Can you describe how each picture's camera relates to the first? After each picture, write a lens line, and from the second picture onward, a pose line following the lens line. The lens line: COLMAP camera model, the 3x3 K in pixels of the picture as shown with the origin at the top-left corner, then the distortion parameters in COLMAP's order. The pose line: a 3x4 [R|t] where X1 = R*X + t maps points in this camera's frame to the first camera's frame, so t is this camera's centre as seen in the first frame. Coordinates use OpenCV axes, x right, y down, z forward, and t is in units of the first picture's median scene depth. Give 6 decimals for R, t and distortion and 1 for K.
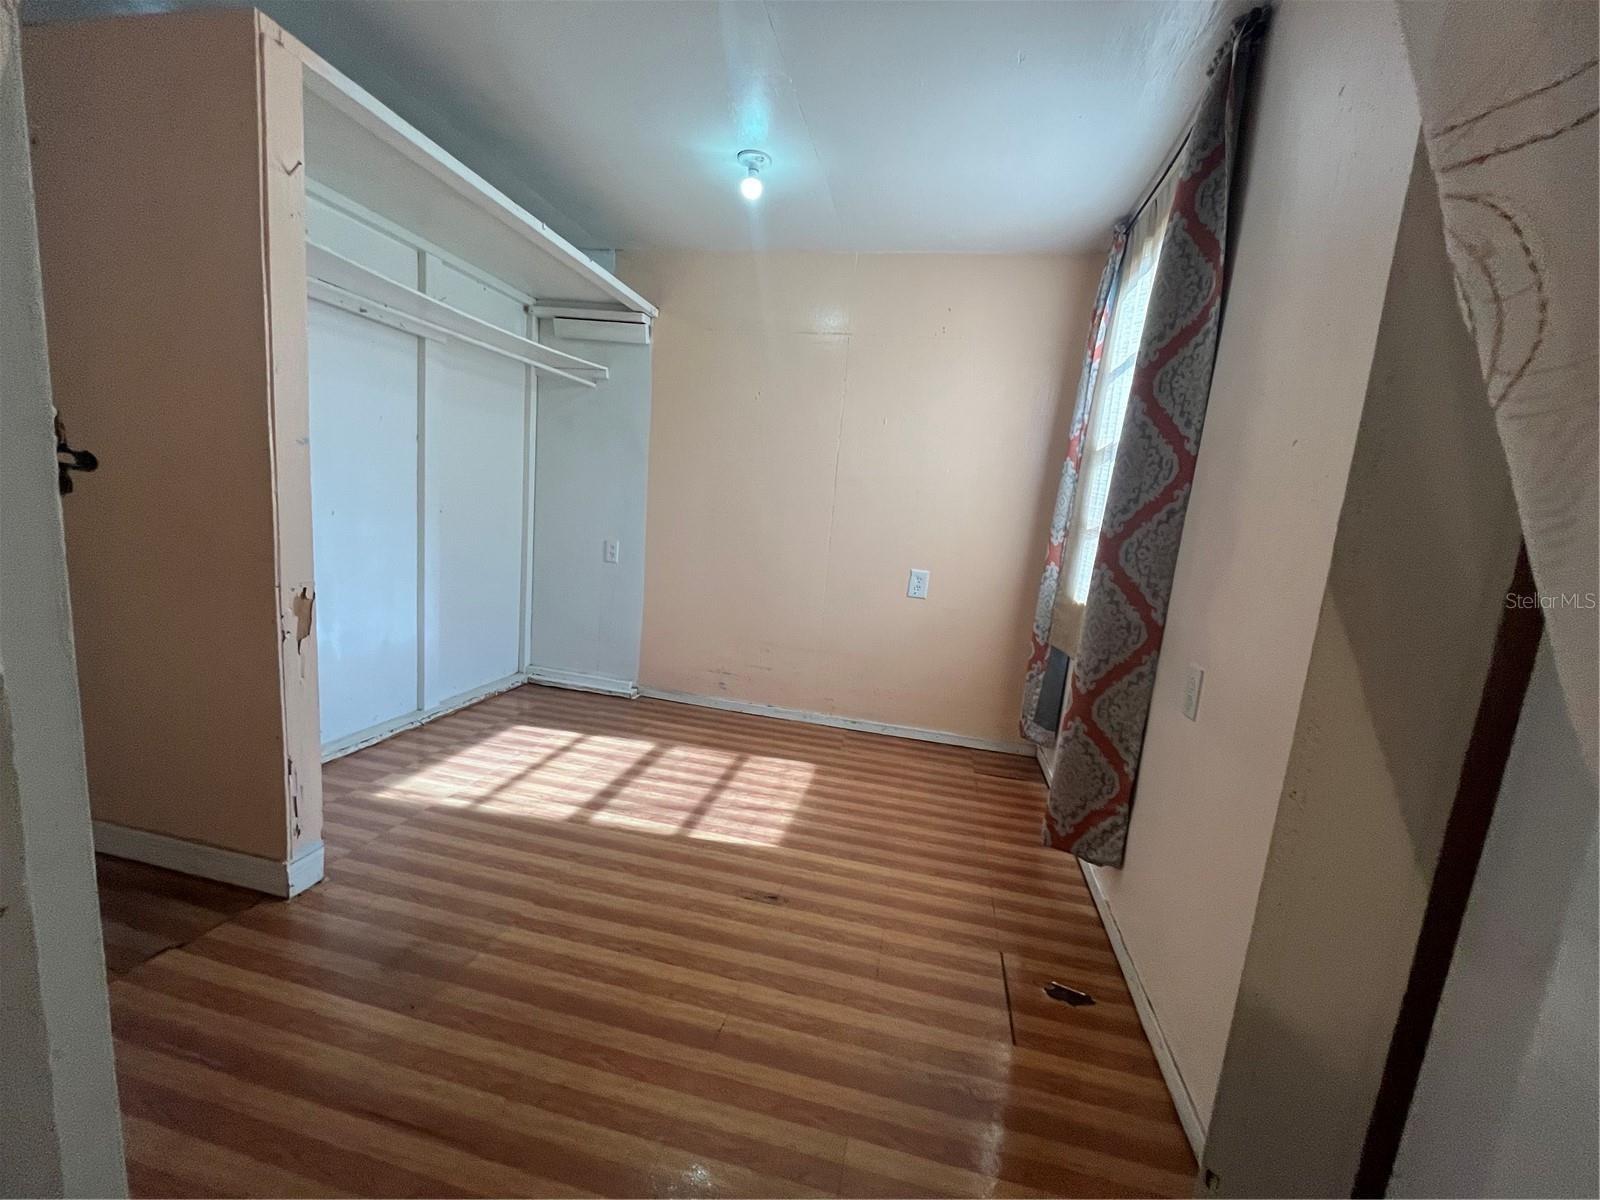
lens RADIAL K [[644.9, 0, 805.9], [0, 644.9, 602.8], [0, 0, 1]] dist [-0.002977, 0.000150]
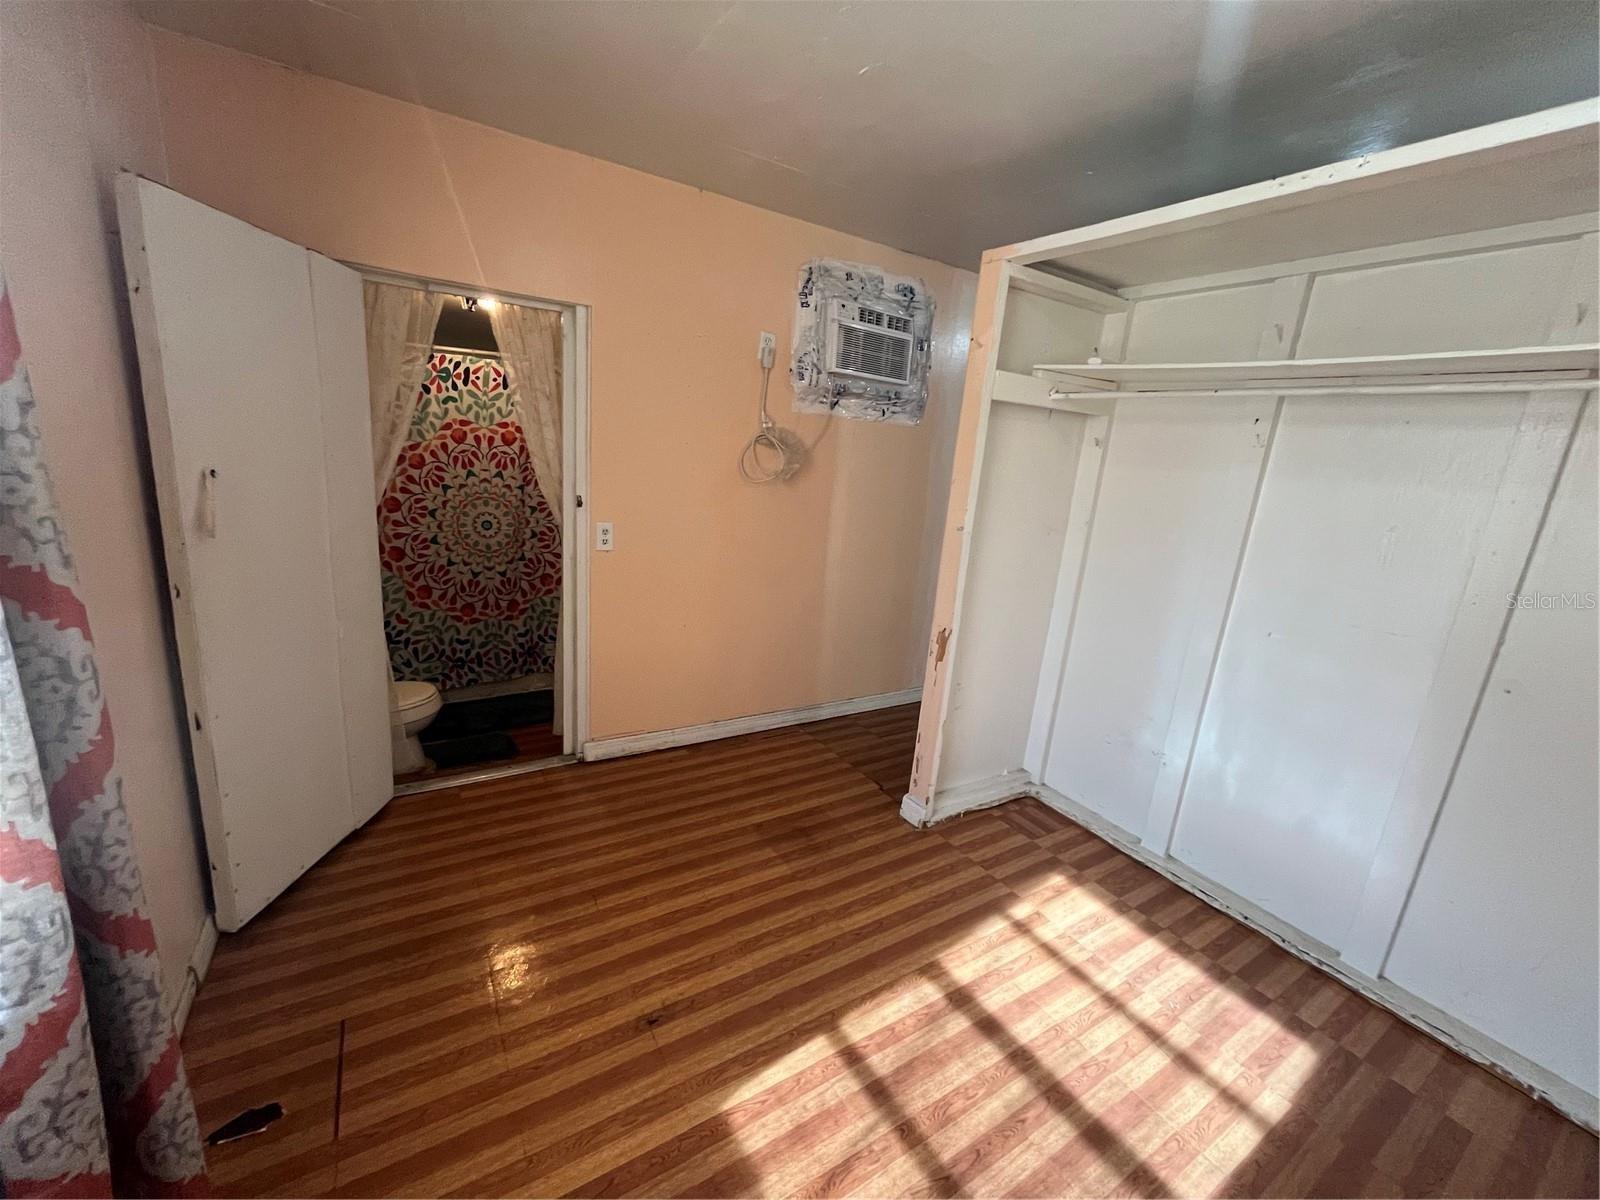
lens RADIAL K [[644.9, 0, 805.9], [0, 644.9, 602.8], [0, 0, 1]] dist [-0.002977, 0.000150]
pose [[-0.702493, 0.019265, -0.711430, 0.315954], [-0.252255, 0.927994, 0.274216, -0.267521], [0.665486, 0.372096, -0.647049, 1.165129]]
